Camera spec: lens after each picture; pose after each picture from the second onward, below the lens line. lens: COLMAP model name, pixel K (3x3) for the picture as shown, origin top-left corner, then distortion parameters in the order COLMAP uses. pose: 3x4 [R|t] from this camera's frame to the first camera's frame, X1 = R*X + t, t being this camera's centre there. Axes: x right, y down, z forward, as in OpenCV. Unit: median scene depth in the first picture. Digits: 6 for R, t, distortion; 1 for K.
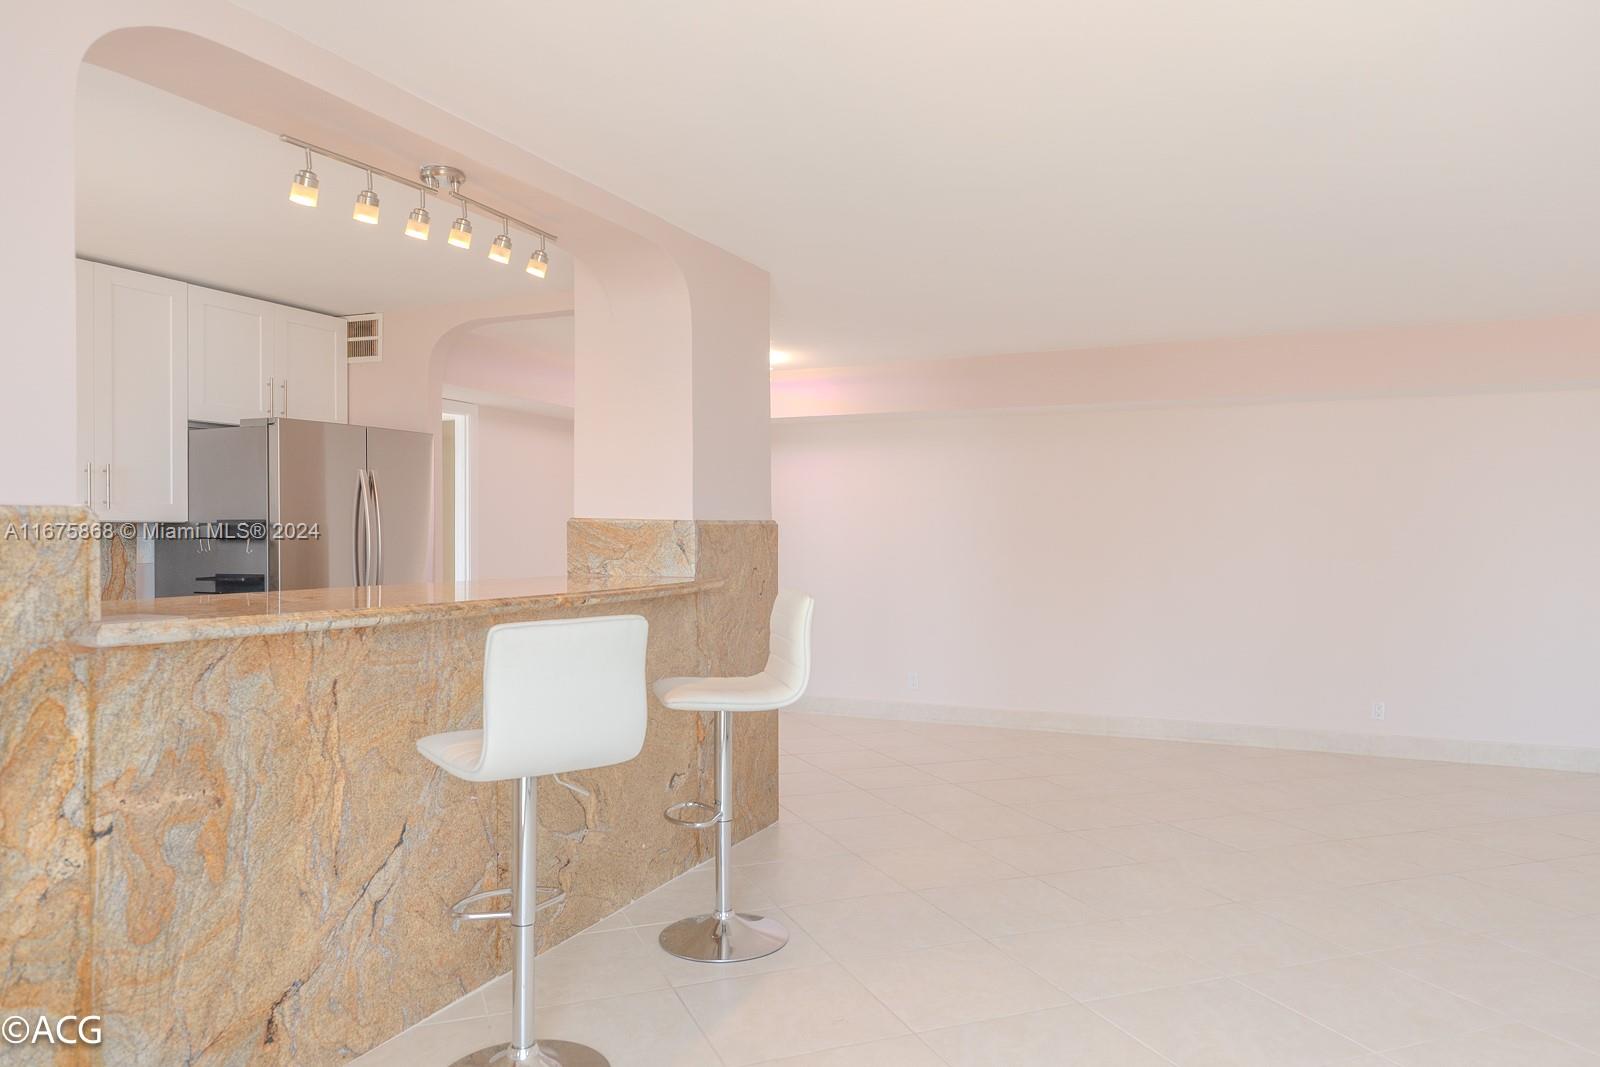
lens RADIAL K [[1096.5, 0, 779.6], [0, 1096.5, 526.0], [0, 0, 1]] dist [-0.026027, 0.011317]
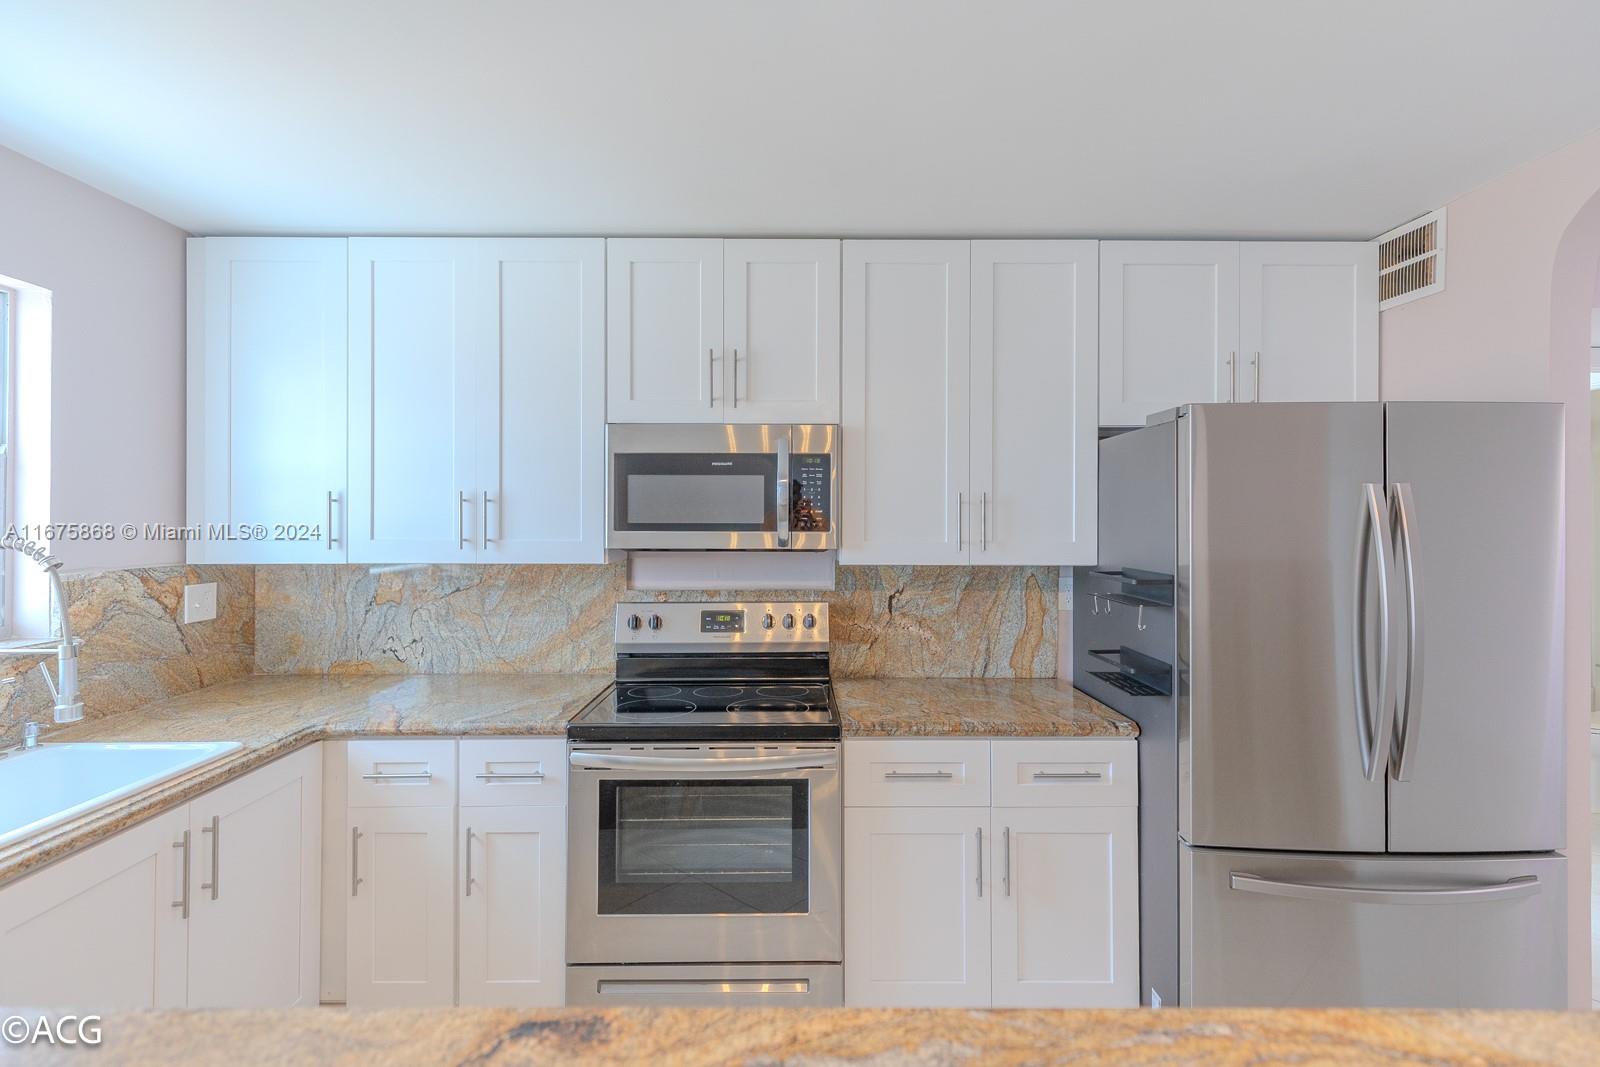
lens RADIAL K [[728.9, 0, 801.7], [0, 728.9, 512.2], [0, 0, 1]] dist [0.003558, -0.001149]
pose [[0.428684, -0.003469, -0.903448, -0.269473], [0.001035, 0.999994, -0.003348, -0.055222], [0.903454, 0.000500, 0.428685, 0.878903]]
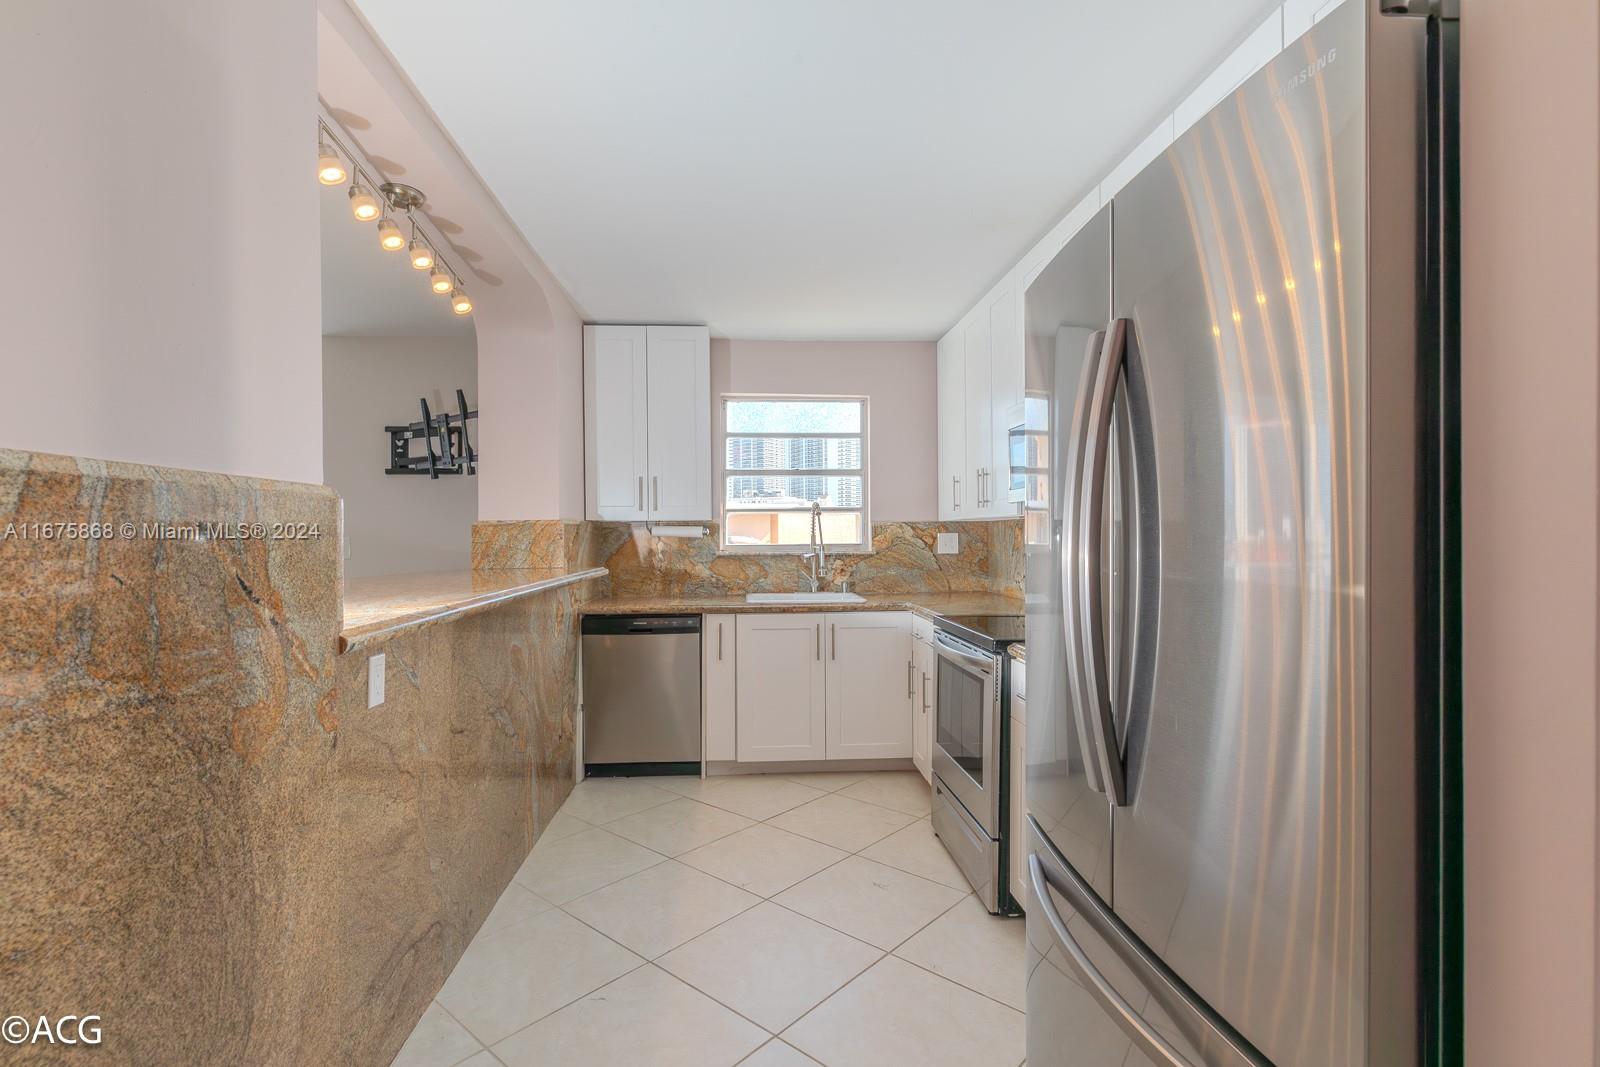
lens RADIAL K [[749.6, 0, 773.0], [0, 749.6, 546.6], [0, 0, 1]] dist [-0.008694, -0.001208]
pose [[-0.882818, 0.016020, -0.469441, -0.266333], [0.009660, 0.999826, 0.015953, 0.010841], [0.469615, 0.009548, -0.882820, 1.676379]]
